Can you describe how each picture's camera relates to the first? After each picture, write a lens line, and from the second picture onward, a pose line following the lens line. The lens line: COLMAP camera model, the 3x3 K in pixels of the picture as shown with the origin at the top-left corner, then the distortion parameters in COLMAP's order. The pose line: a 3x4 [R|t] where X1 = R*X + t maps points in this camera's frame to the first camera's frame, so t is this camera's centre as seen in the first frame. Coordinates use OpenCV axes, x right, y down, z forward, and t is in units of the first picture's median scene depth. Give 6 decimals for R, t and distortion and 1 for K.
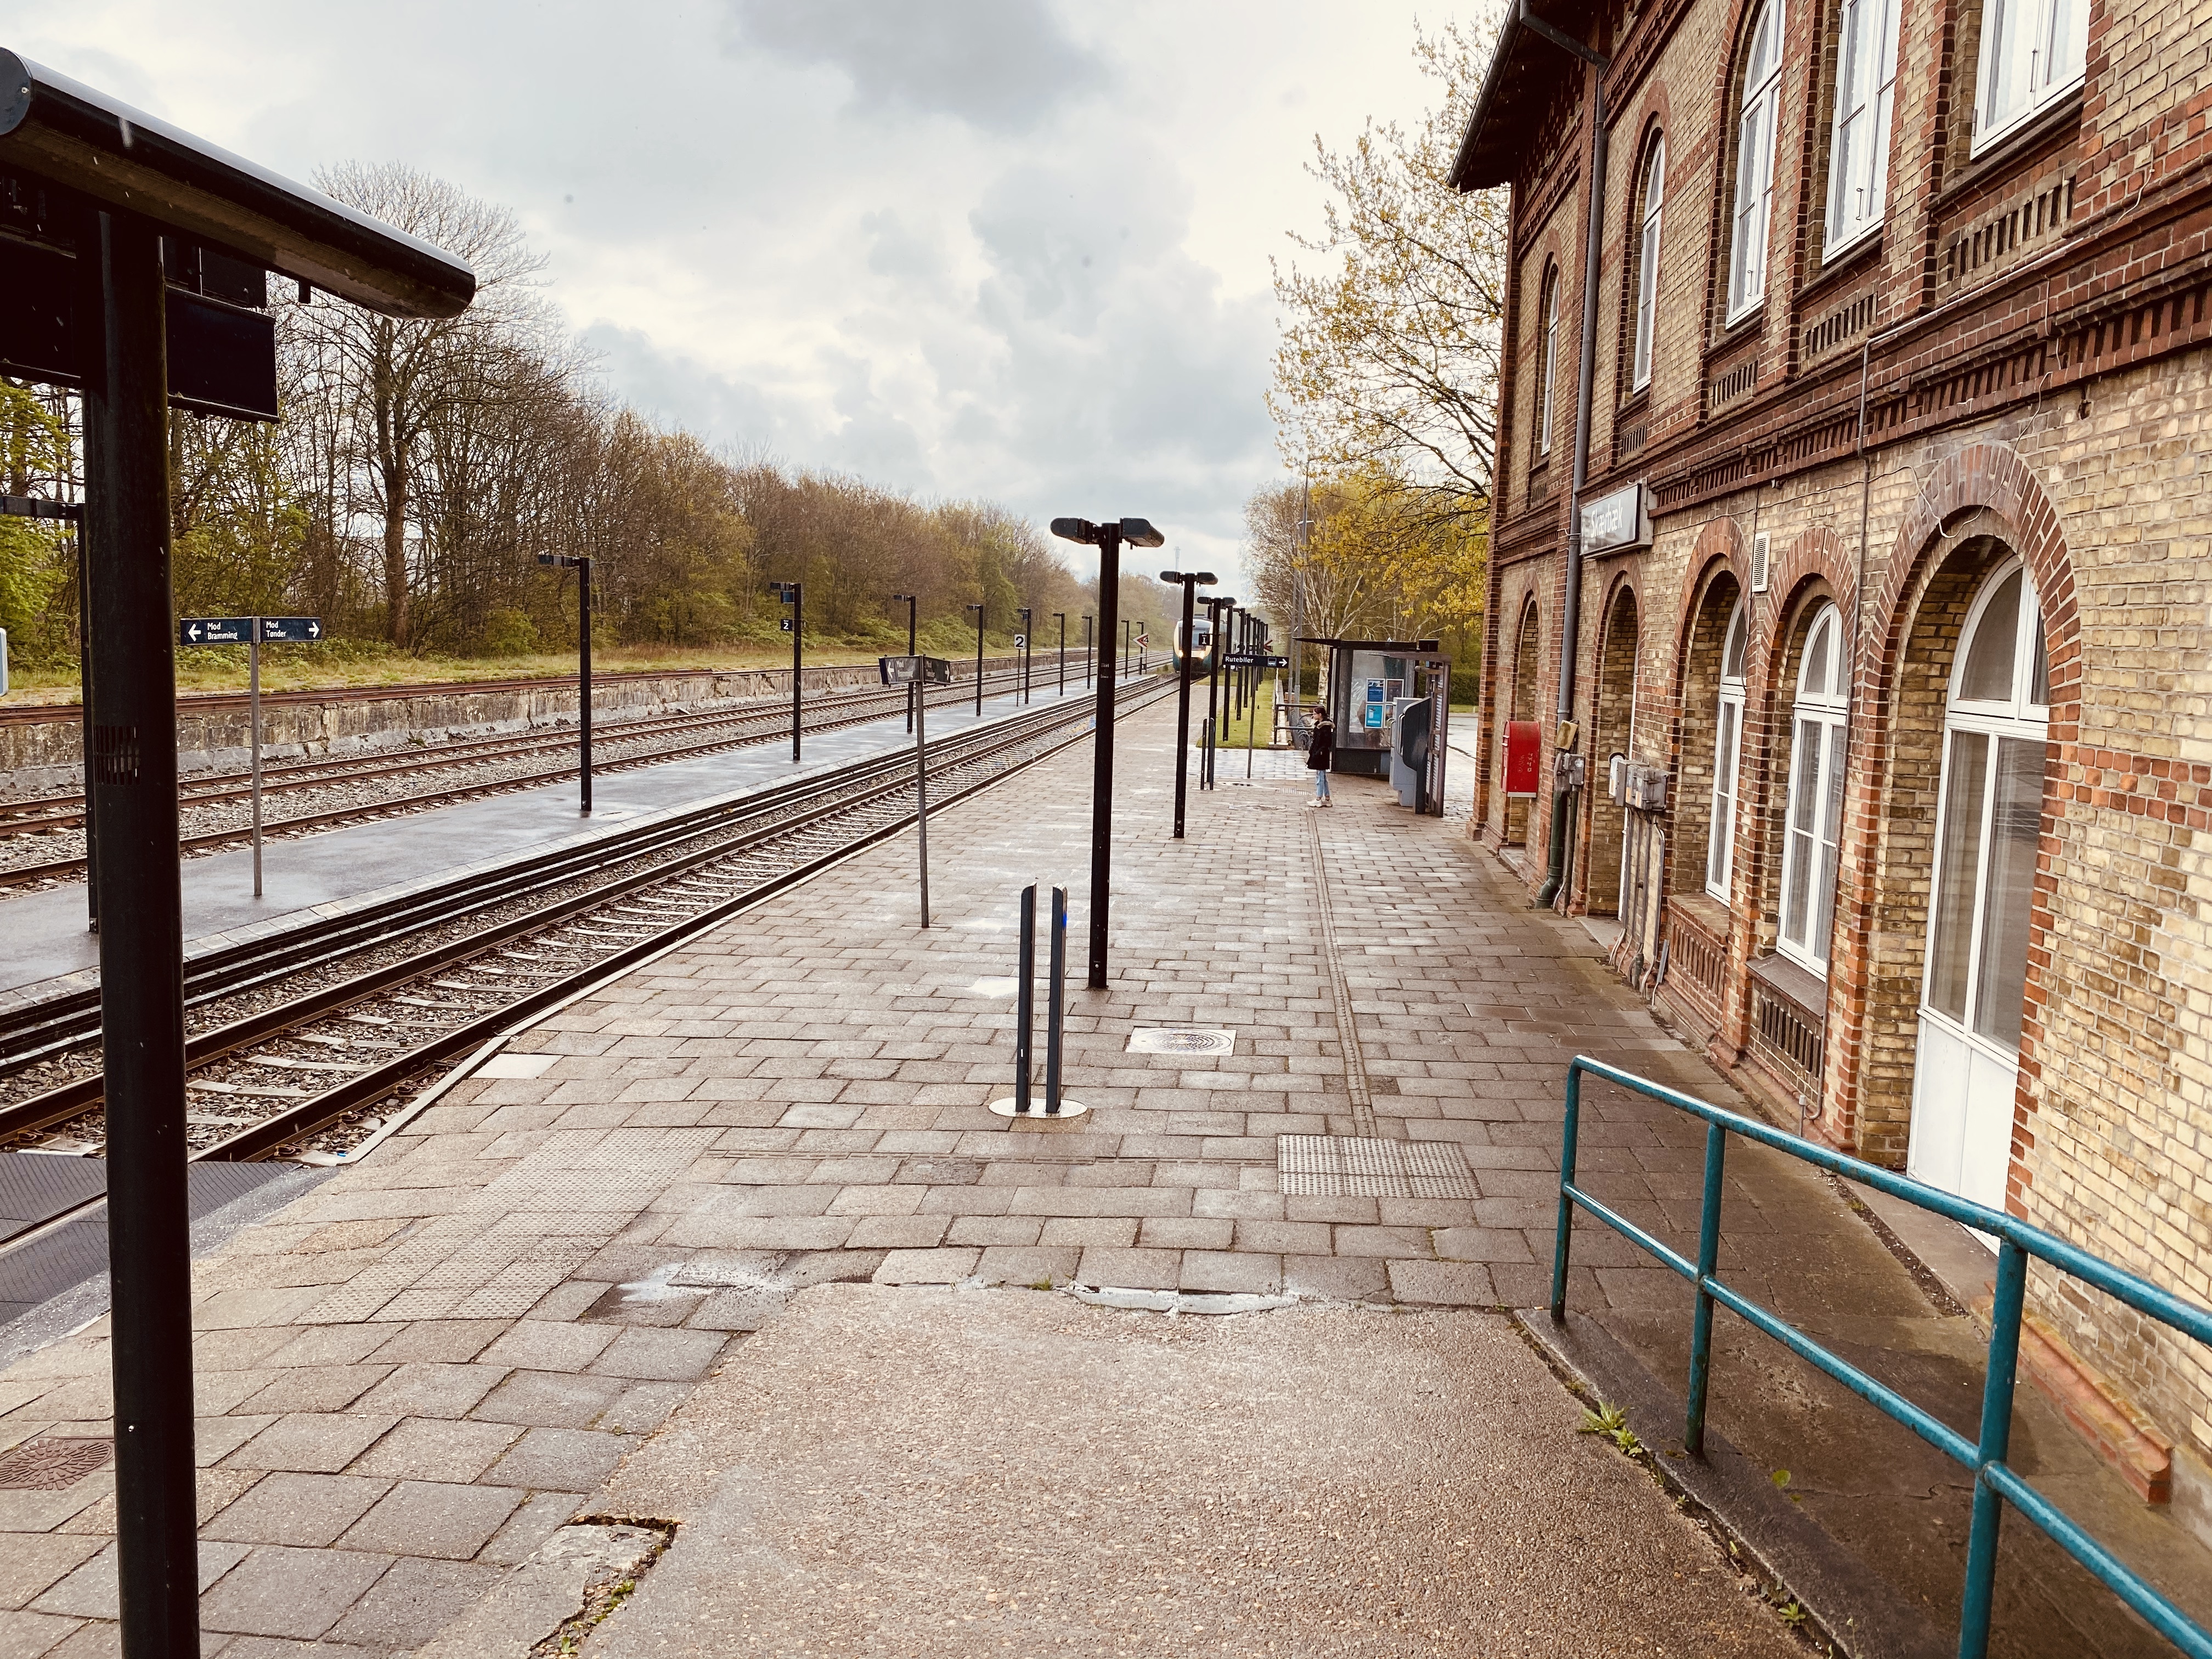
lens RADIAL K [[1694.4, 0, 1117.2], [0, 1694.4, 795.9], [0, 0, 1]] dist [0.077934, -0.148643]
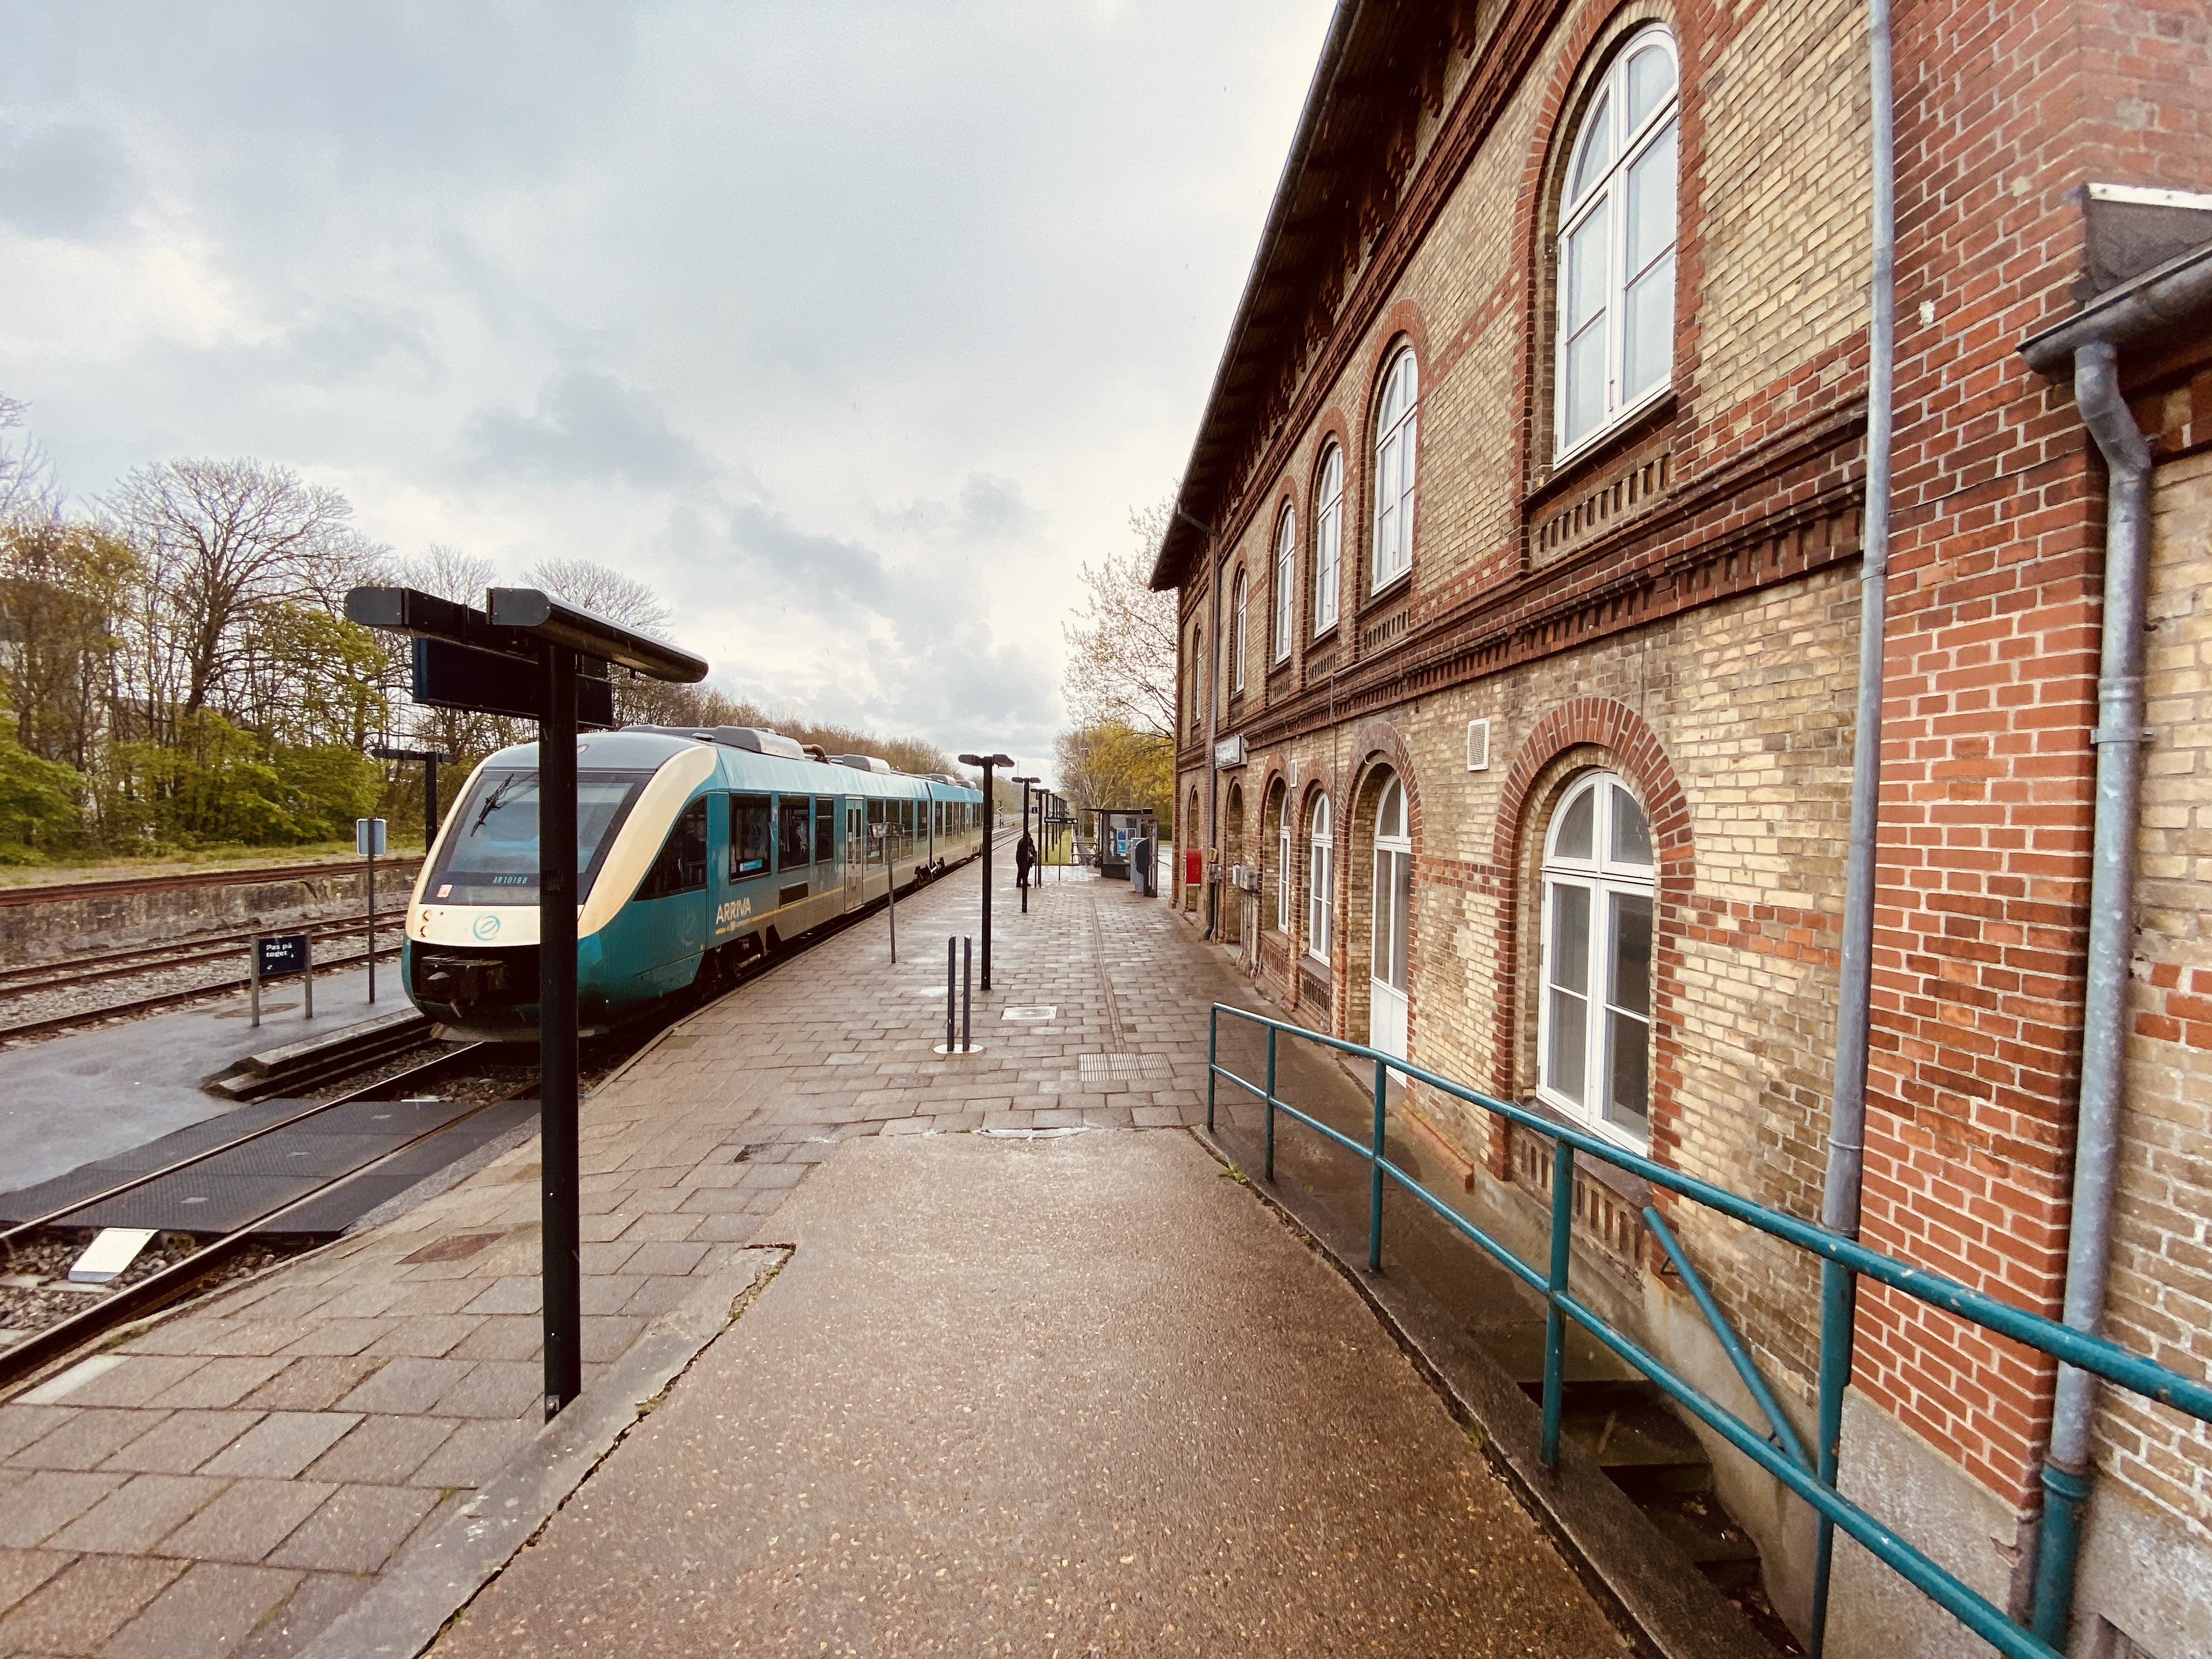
lens RADIAL K [[891.1, 0, 1108.1], [0, 891.1, 832.4], [0, 0, 1]] dist [0.060917, -0.037610]
pose [[0.990805, -0.021576, 0.133569, -0.006132], [0.030291, 0.997518, -0.063564, 0.001648], [-0.131866, 0.067026, 0.988999, -0.065355]]
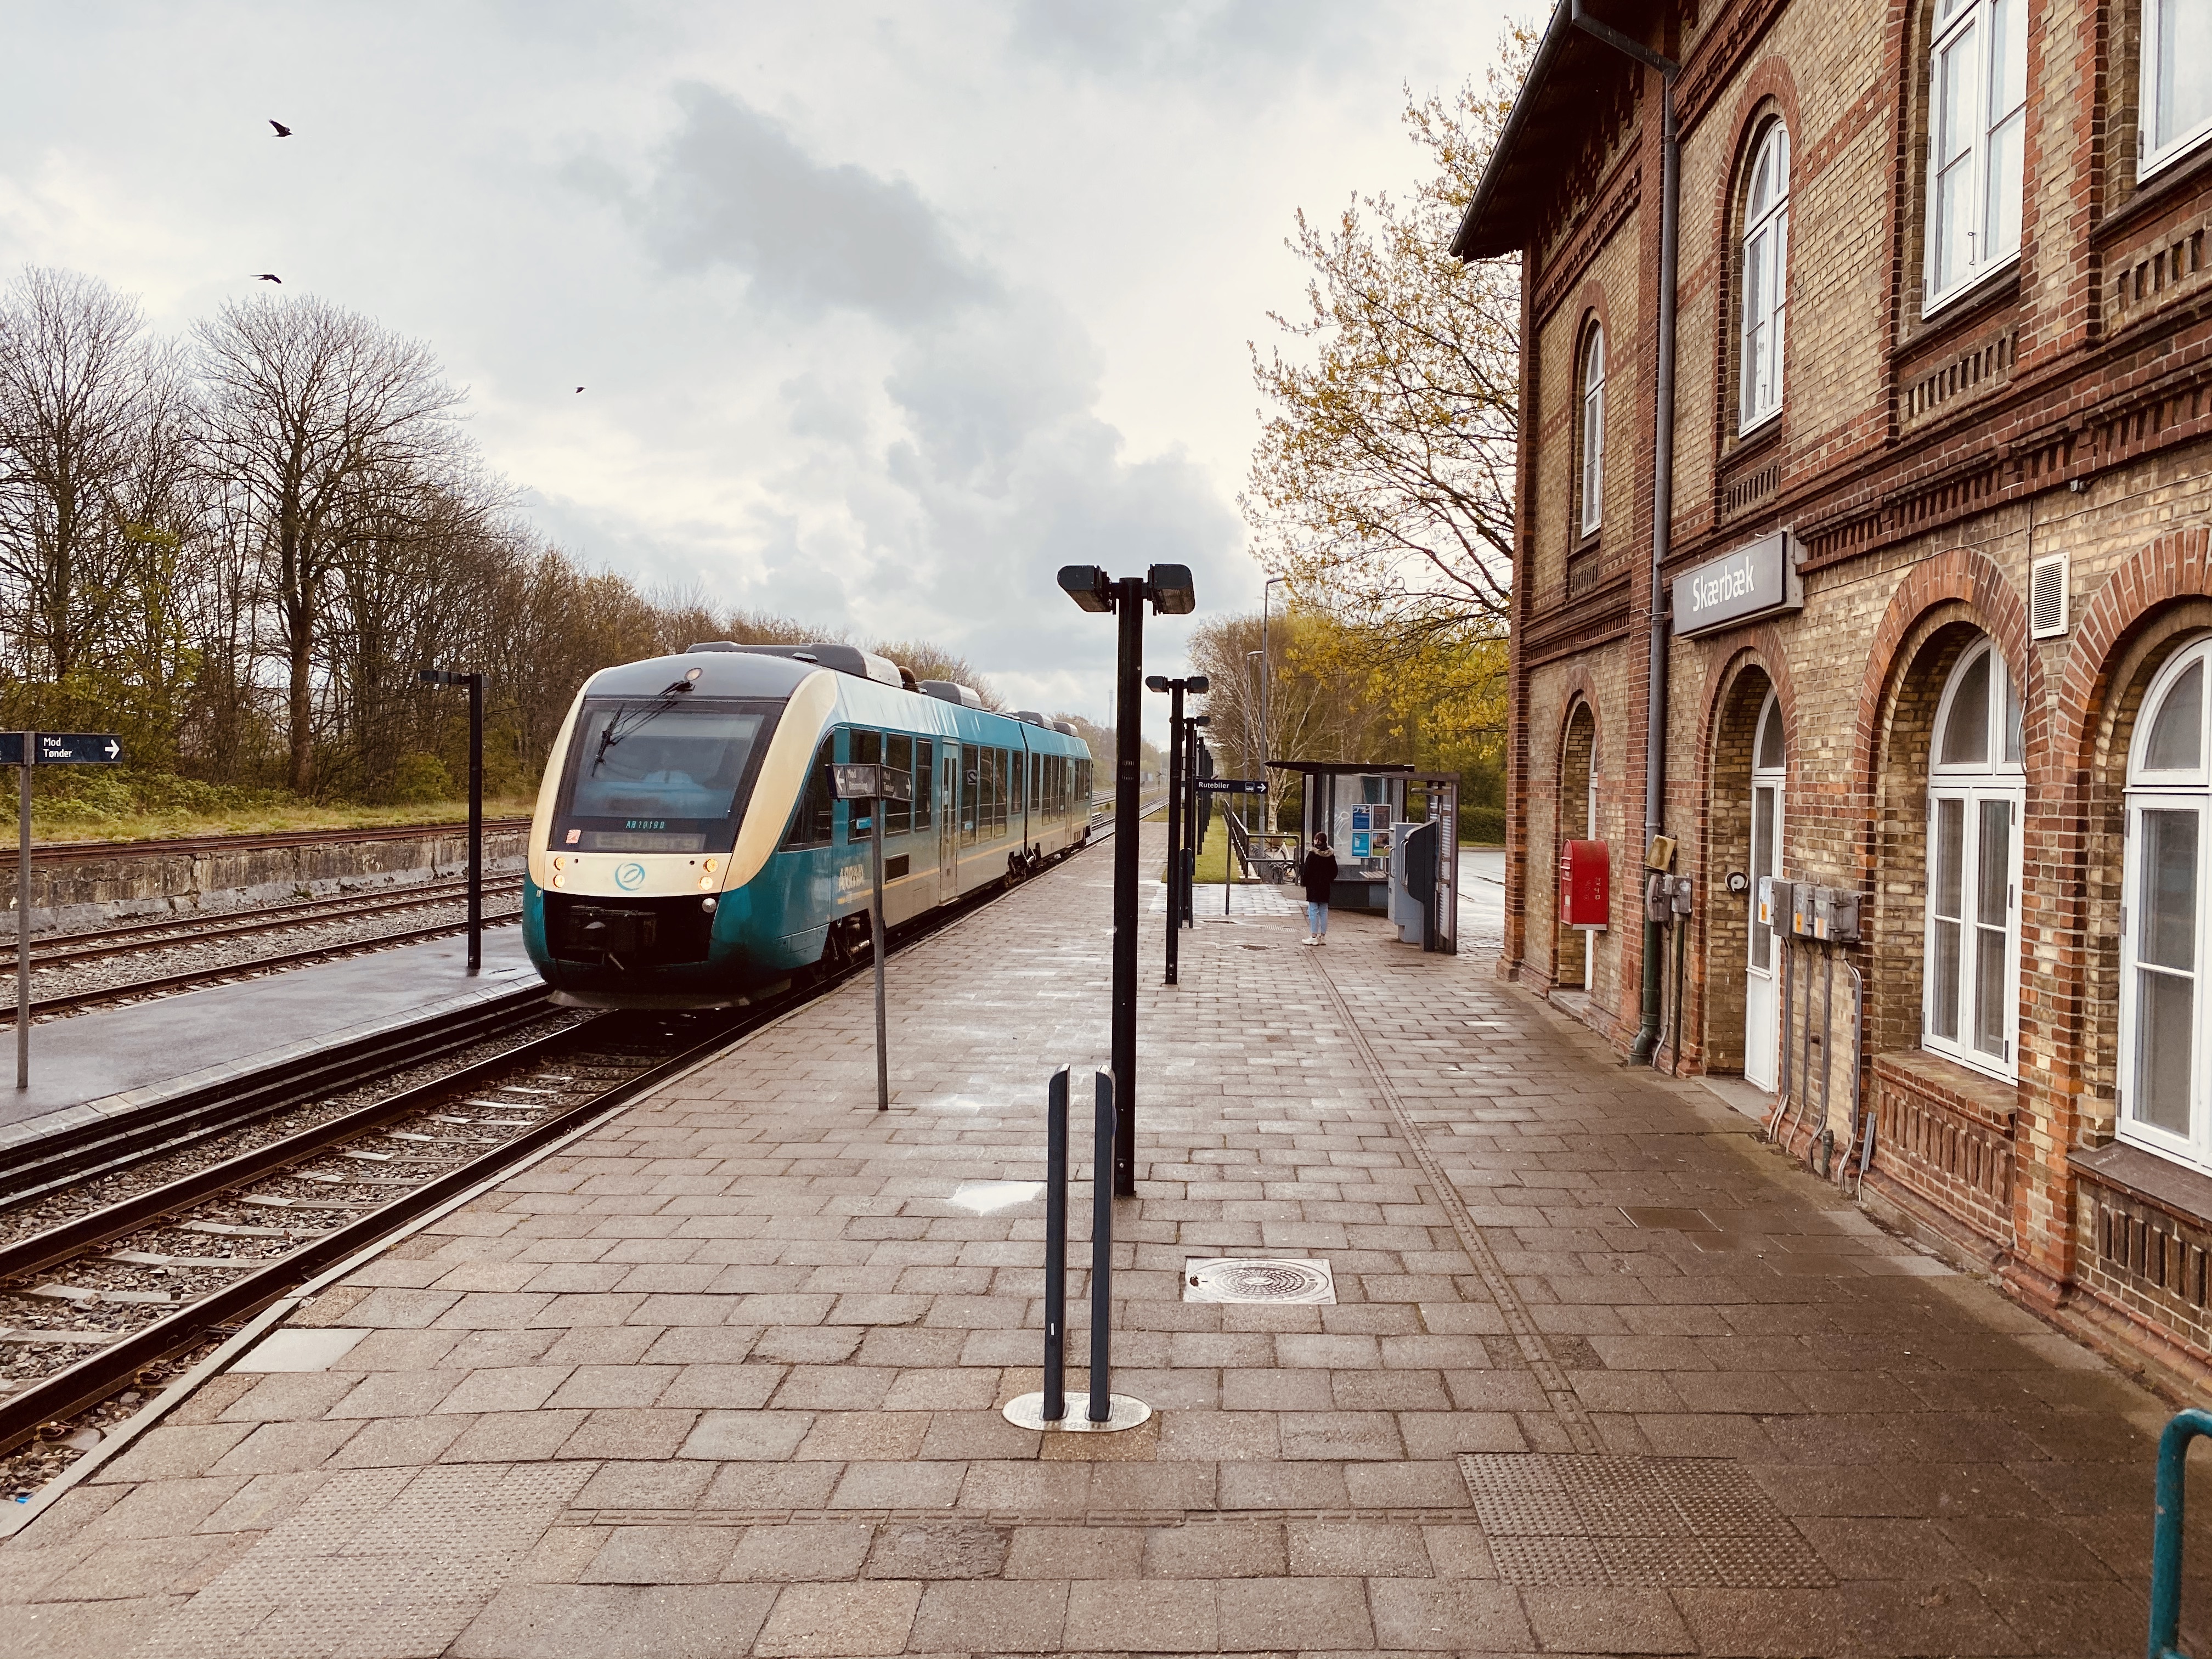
lens RADIAL K [[1684.1, 0, 1119.9], [0, 1684.1, 801.7], [0, 0, 1]] dist [0.012541, -0.000829]
pose [[0.998992, -0.016113, 0.041903, -0.043245], [0.019466, 0.996533, -0.080884, 0.000581], [-0.040455, 0.081618, 0.995842, 0.262455]]
